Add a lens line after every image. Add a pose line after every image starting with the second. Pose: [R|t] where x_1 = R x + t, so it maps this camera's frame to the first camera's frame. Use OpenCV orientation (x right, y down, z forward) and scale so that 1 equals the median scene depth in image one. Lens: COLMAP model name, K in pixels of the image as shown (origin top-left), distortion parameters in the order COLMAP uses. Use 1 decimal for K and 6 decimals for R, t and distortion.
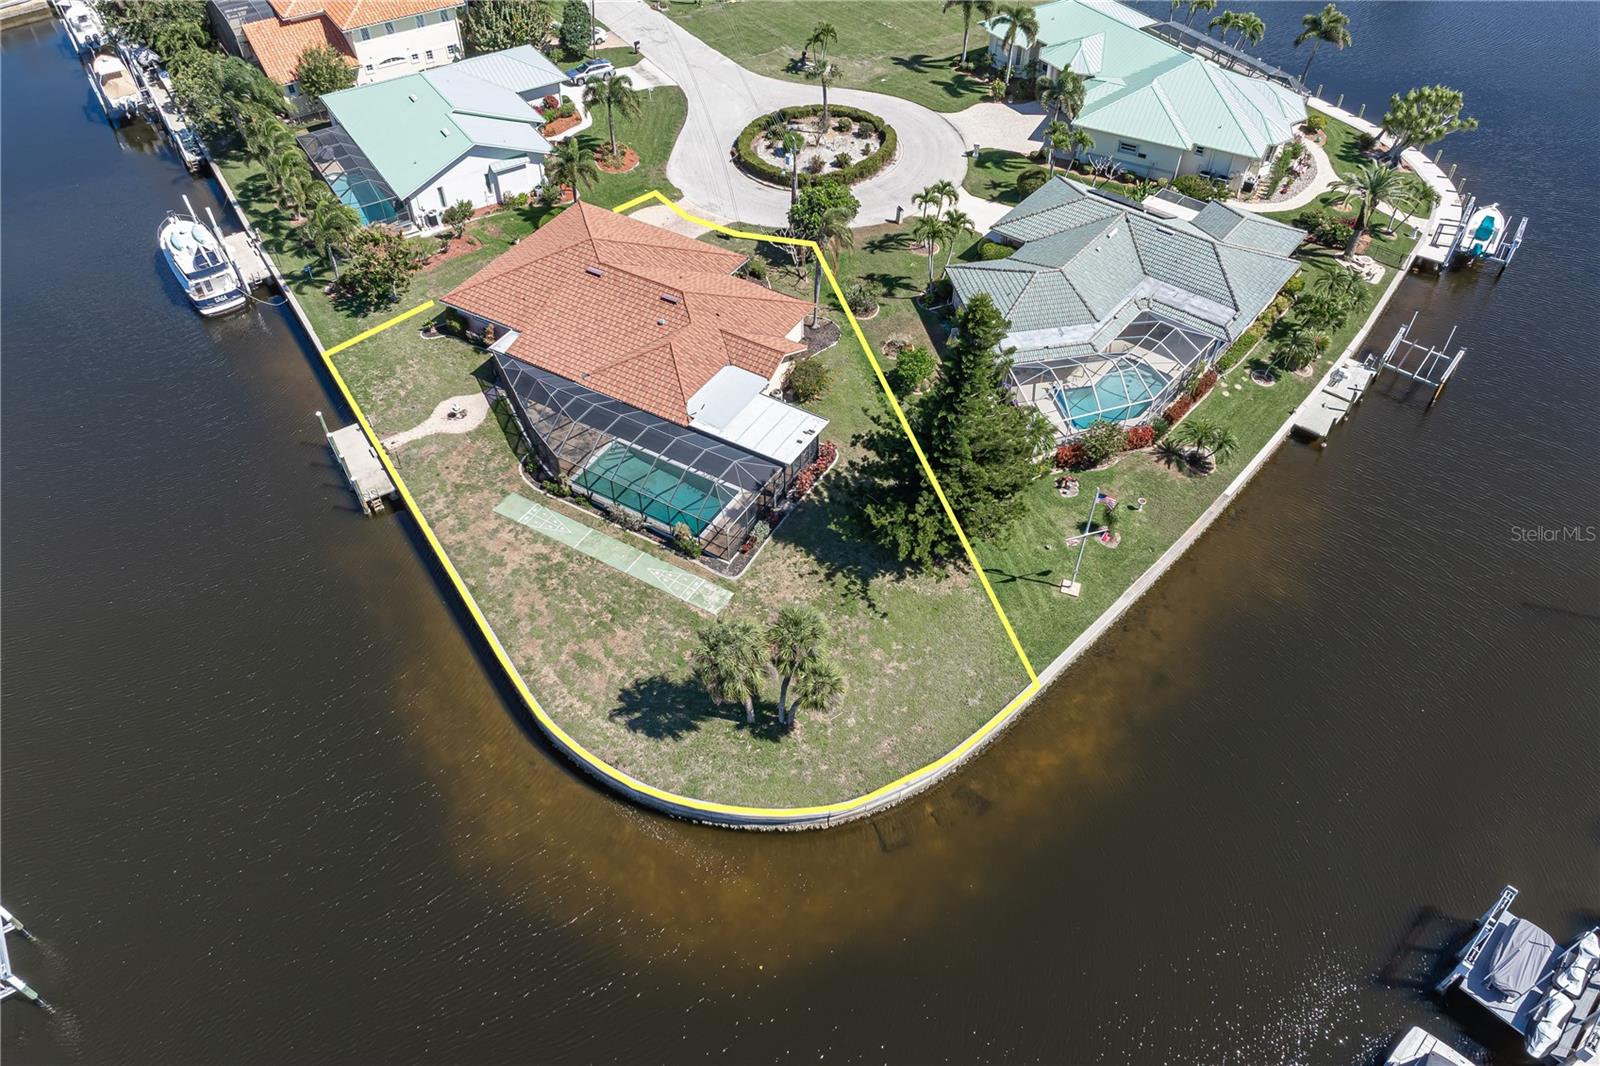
lens RADIAL K [[1107.7, 0, 806.2], [0, 1107.7, 530.0], [0, 0, 1]] dist [-0.031206, 0.007783]
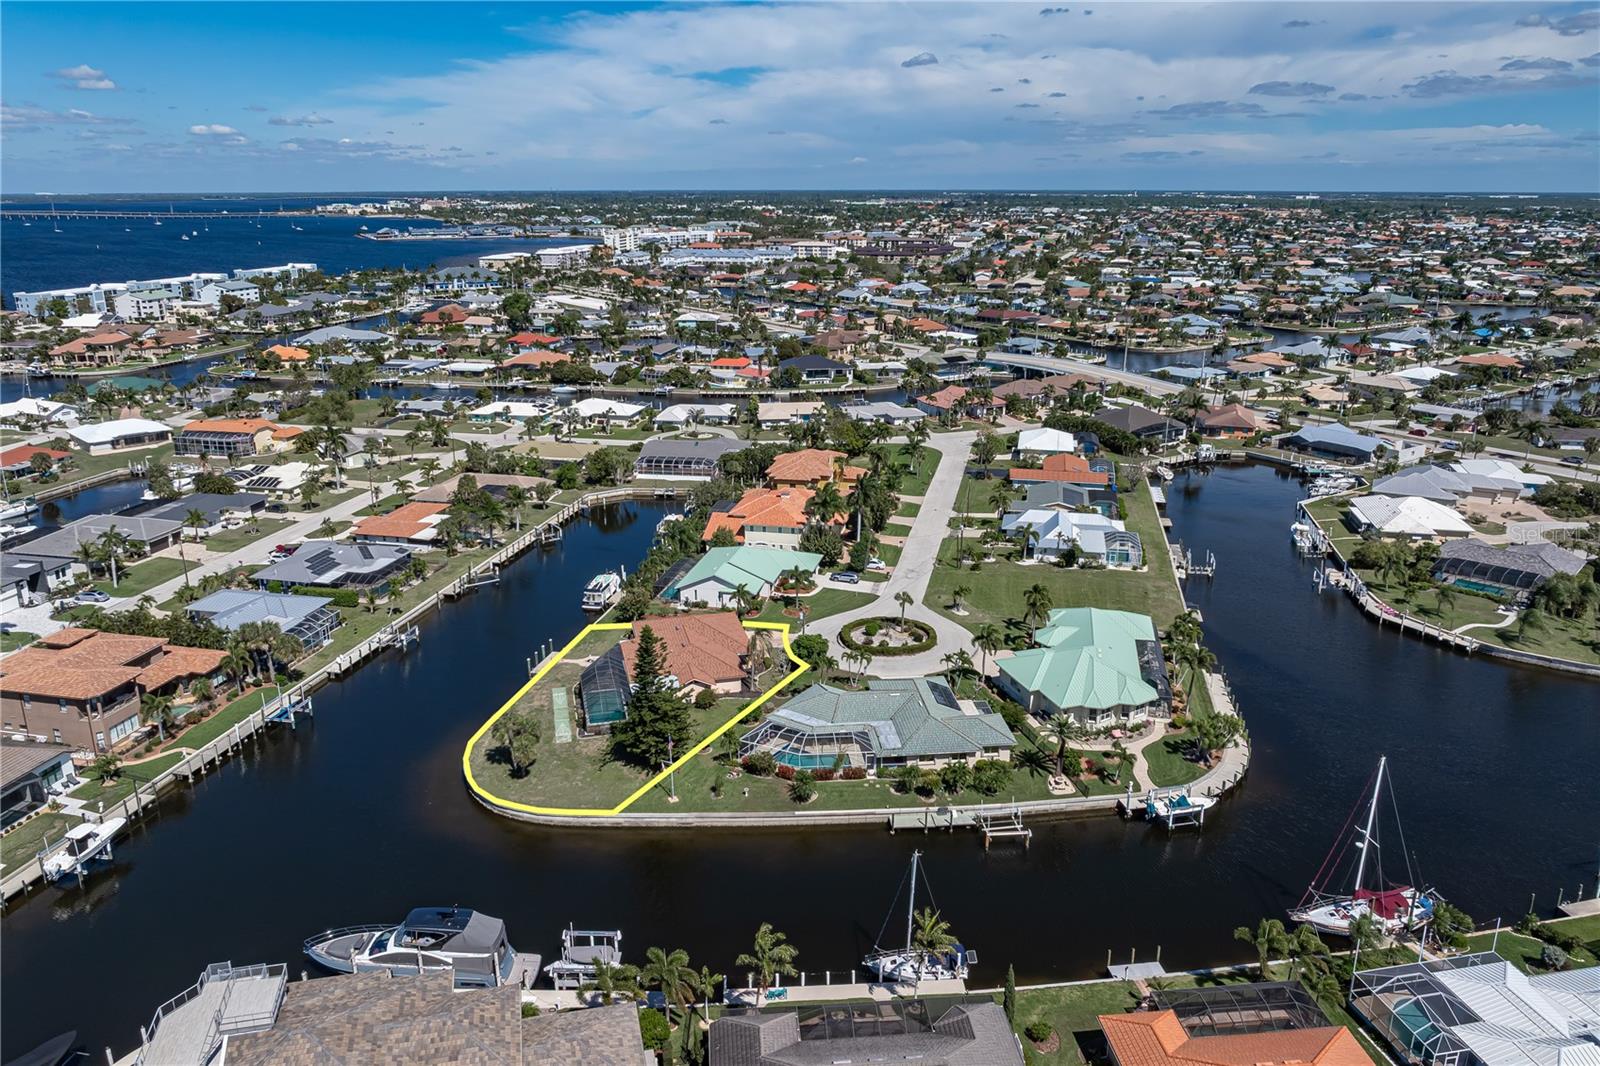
lens RADIAL K [[1123.6, 0, 808.2], [0, 1123.6, 521.7], [0, 0, 1]] dist [-0.030409, 0.012691]
pose [[0.702723, 0.196067, -0.683914, 1.470194], [-0.512716, 0.806013, -0.295746, 0.107753], [0.493257, 0.558481, 0.666930, -0.408895]]
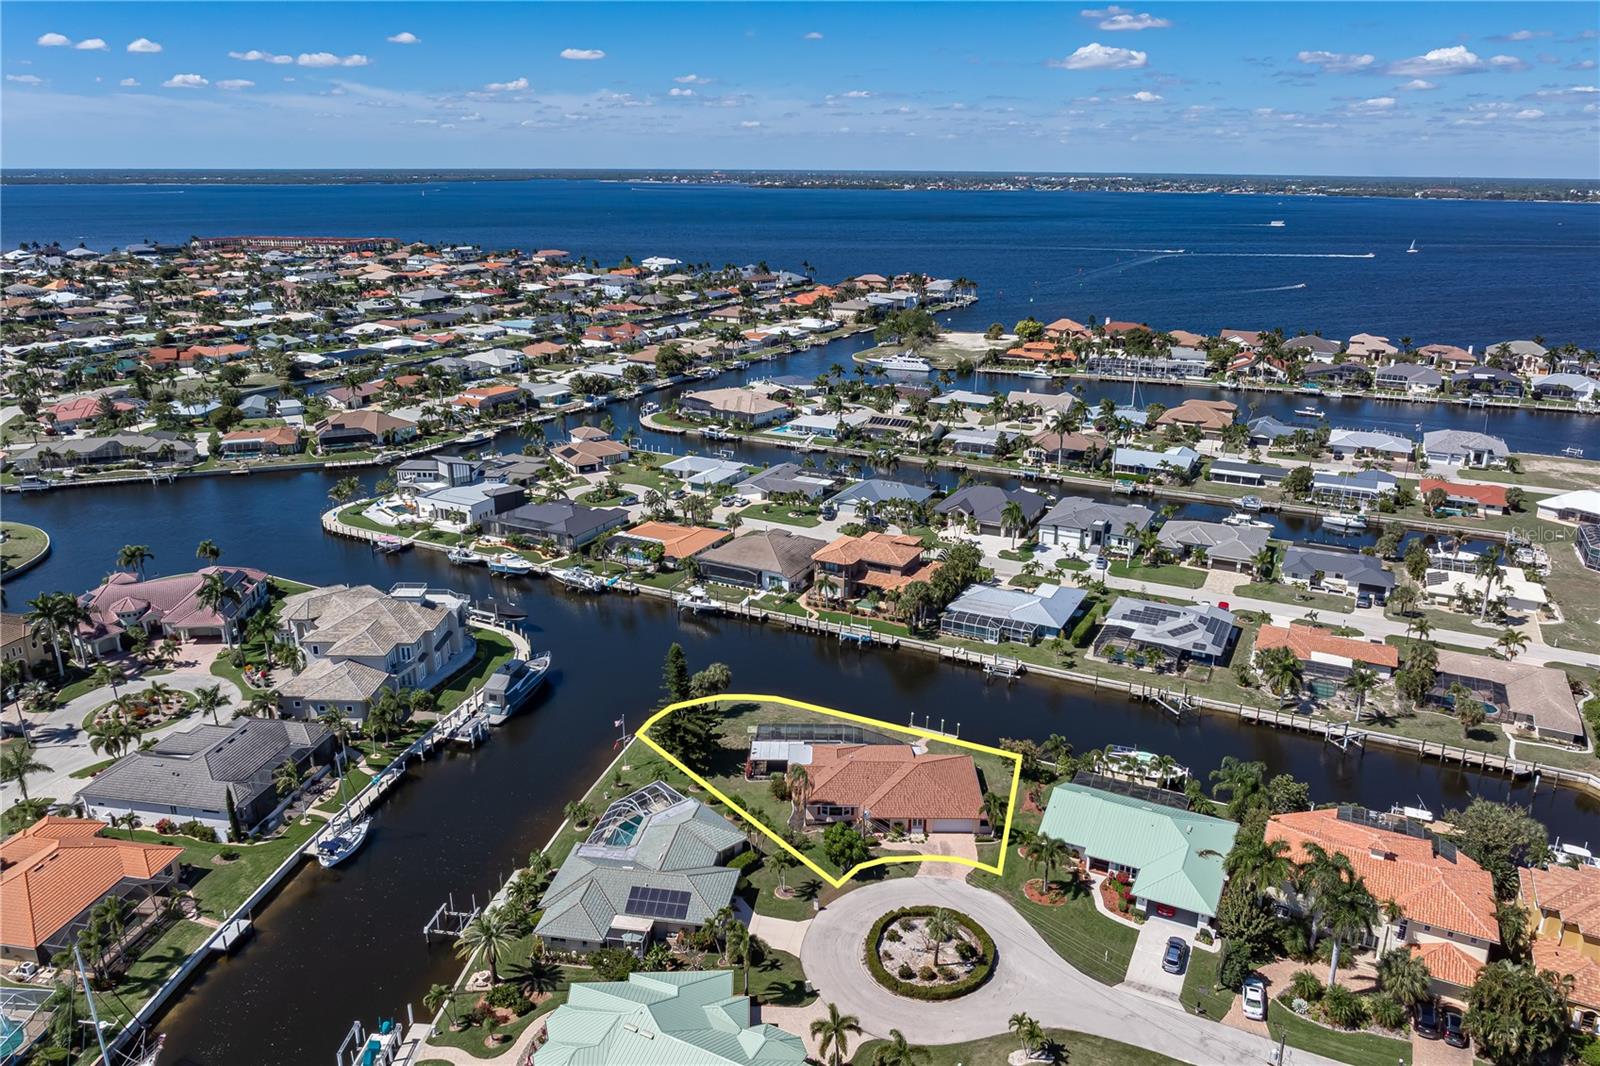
lens RADIAL K [[1123.6, 0, 808.2], [0, 1123.6, 521.7], [0, 0, 1]] dist [-0.030409, 0.012691]
pose [[-0.870666, 0.135219, -0.472923, 0.866839], [-0.365777, 0.464830, 0.806313, -2.063393], [0.328858, 0.875014, -0.355252, 1.372159]]
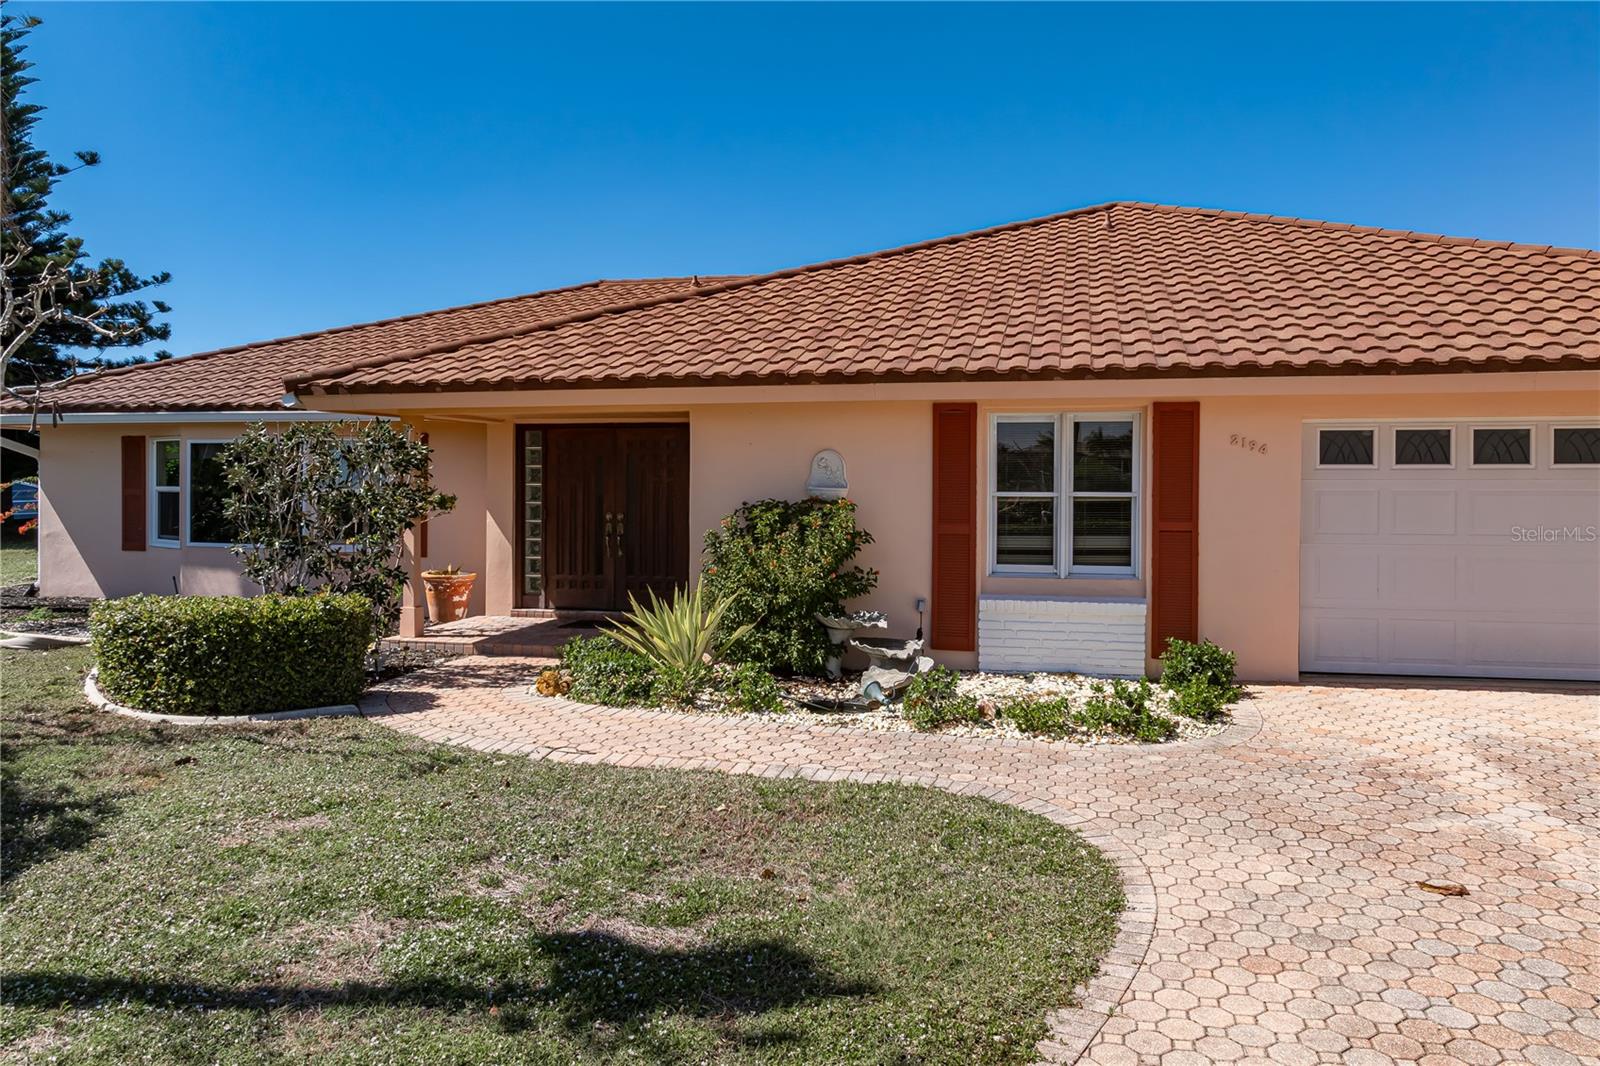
lens RADIAL K [[1061.9, 0, 822.0], [0, 1061.9, 532.2], [0, 0, 1]] dist [-0.002232, -0.001359]
pose [[-0.950500, -0.014995, -0.310362, -0.089346], [-0.236641, 0.682250, 0.691763, -0.385082], [0.201372, 0.730965, -0.652027, 1.280283]]
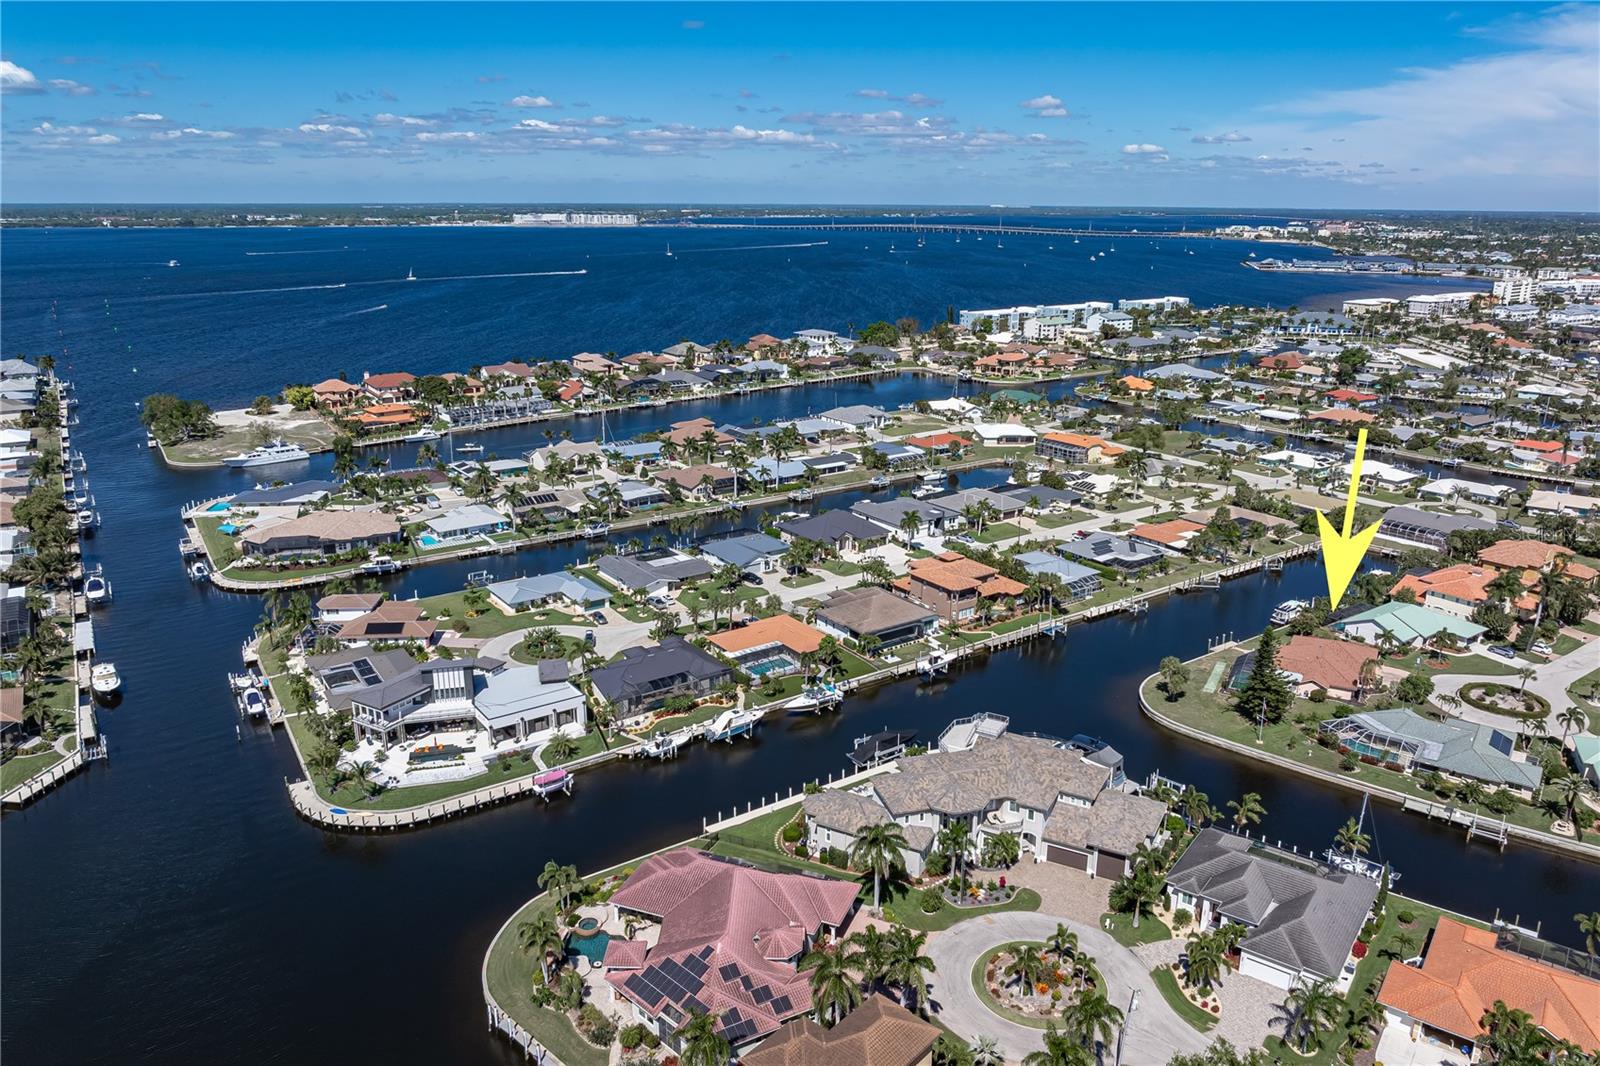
lens RADIAL K [[1123.6, 0, 808.2], [0, 1123.6, 521.7], [0, 0, 1]] dist [-0.030409, 0.012691]
pose [[0.034895, 0.267002, -0.963064, 2.582190], [-0.728887, 0.666091, 0.158259, 0.059732], [0.683744, 0.696443, 0.217858, -0.772317]]
